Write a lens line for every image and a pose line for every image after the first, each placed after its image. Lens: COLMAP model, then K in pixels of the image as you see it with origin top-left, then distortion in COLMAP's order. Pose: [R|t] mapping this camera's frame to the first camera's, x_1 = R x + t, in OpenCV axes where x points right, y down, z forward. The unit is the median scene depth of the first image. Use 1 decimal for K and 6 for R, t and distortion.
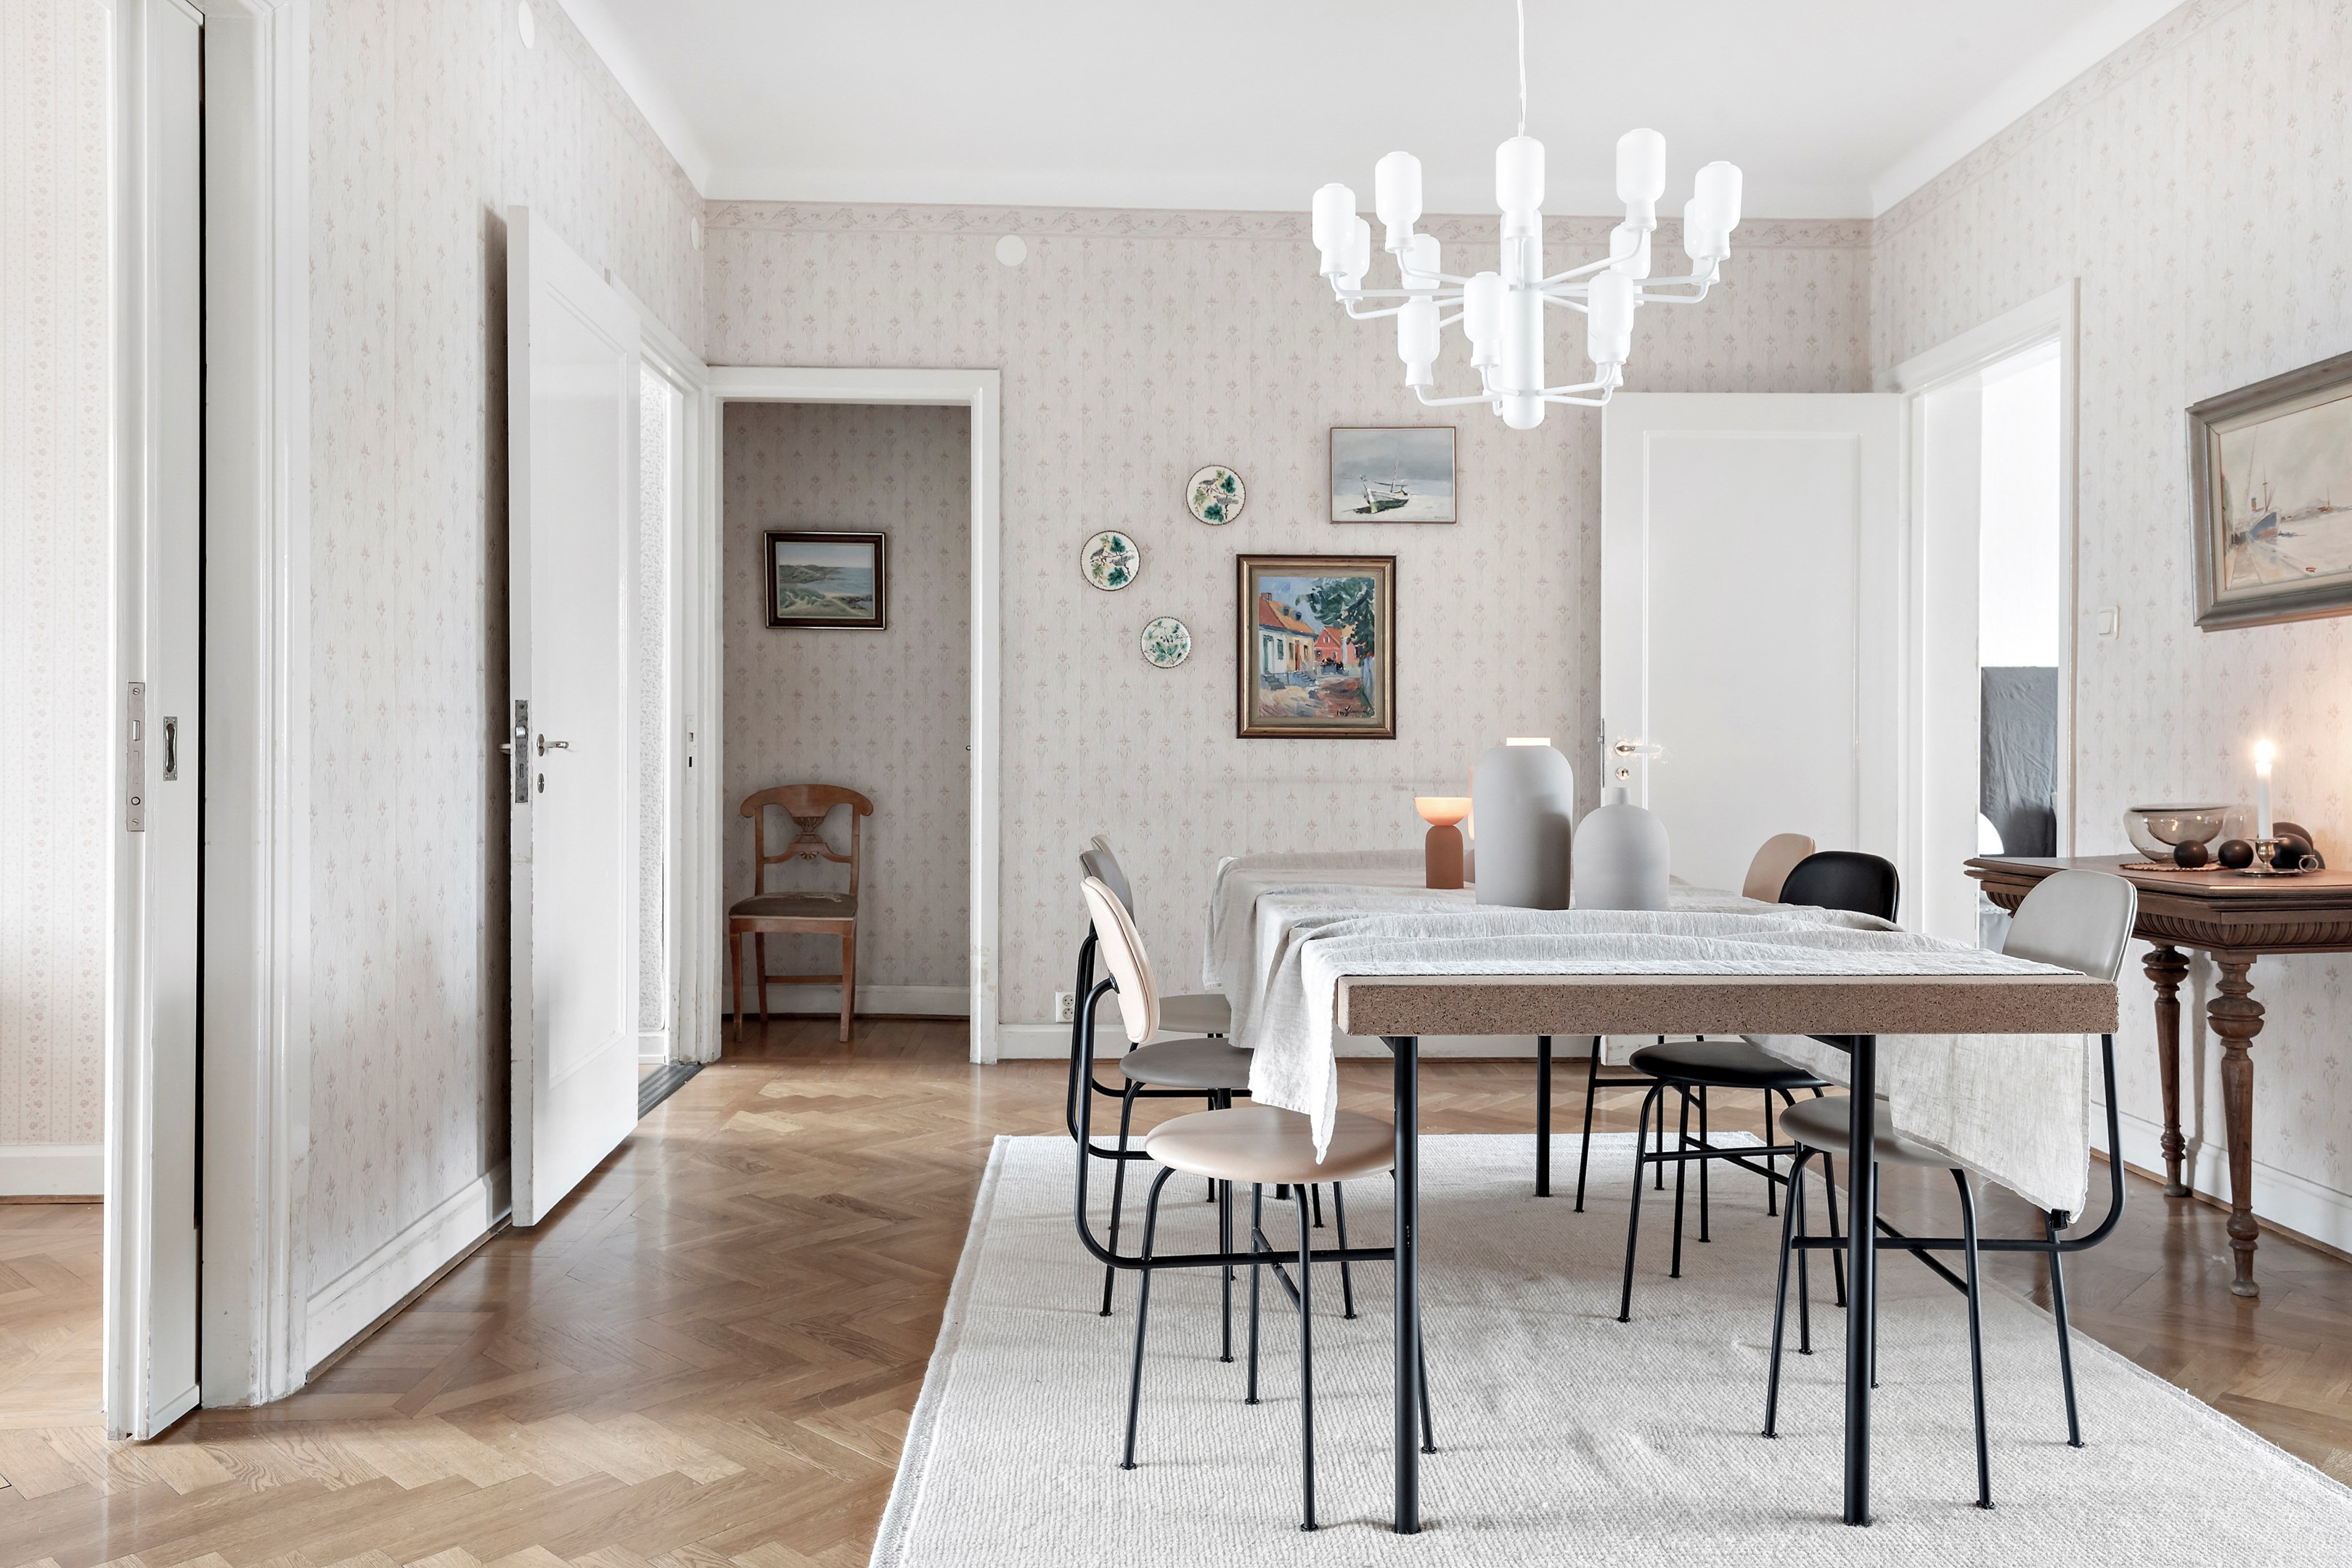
lens RADIAL K [[1758.1, 0, 1175.3], [0, 1758.1, 778.9], [0, 0, 1]] dist [0.001738, 0.000402]
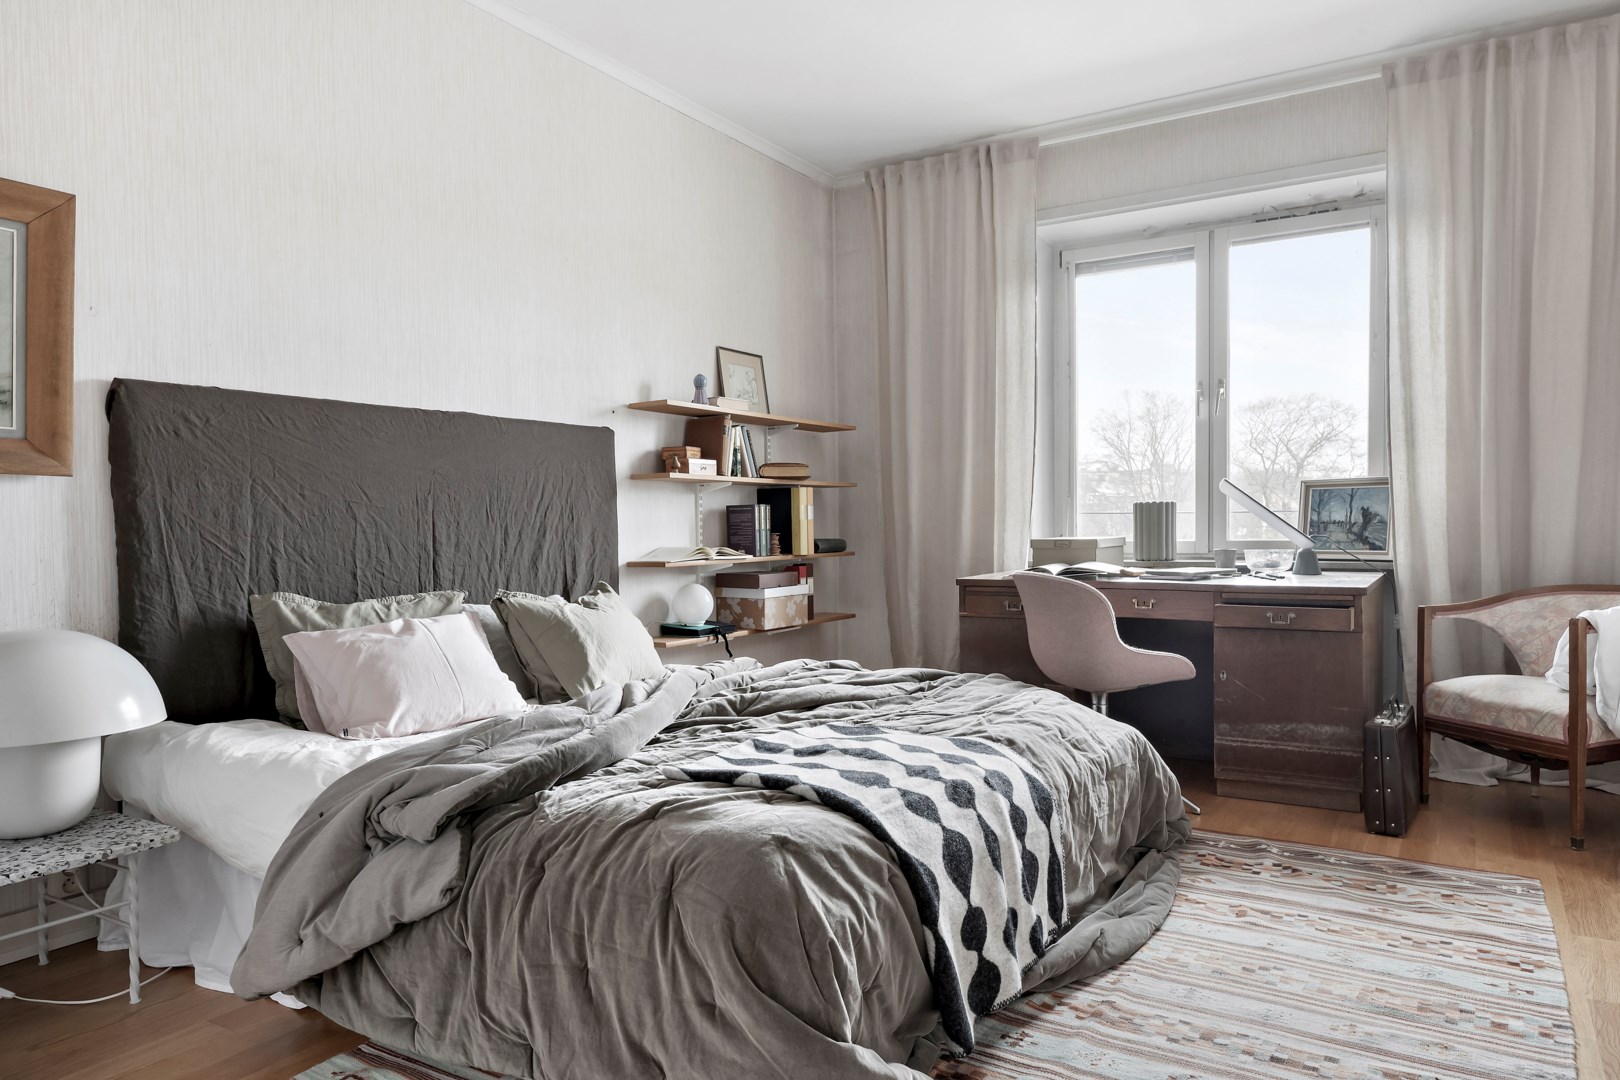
lens RADIAL K [[1112.5, 0, 810.2], [0, 1112.5, 542.3], [0, 0, 1]] dist [-0.003461, -0.000770]
pose [[0.590751, -0.025349, 0.806456, 0.301211], [0.013957, 0.999678, 0.021198, -0.015956], [-0.806733, -0.001267, 0.590915, 0.612704]]
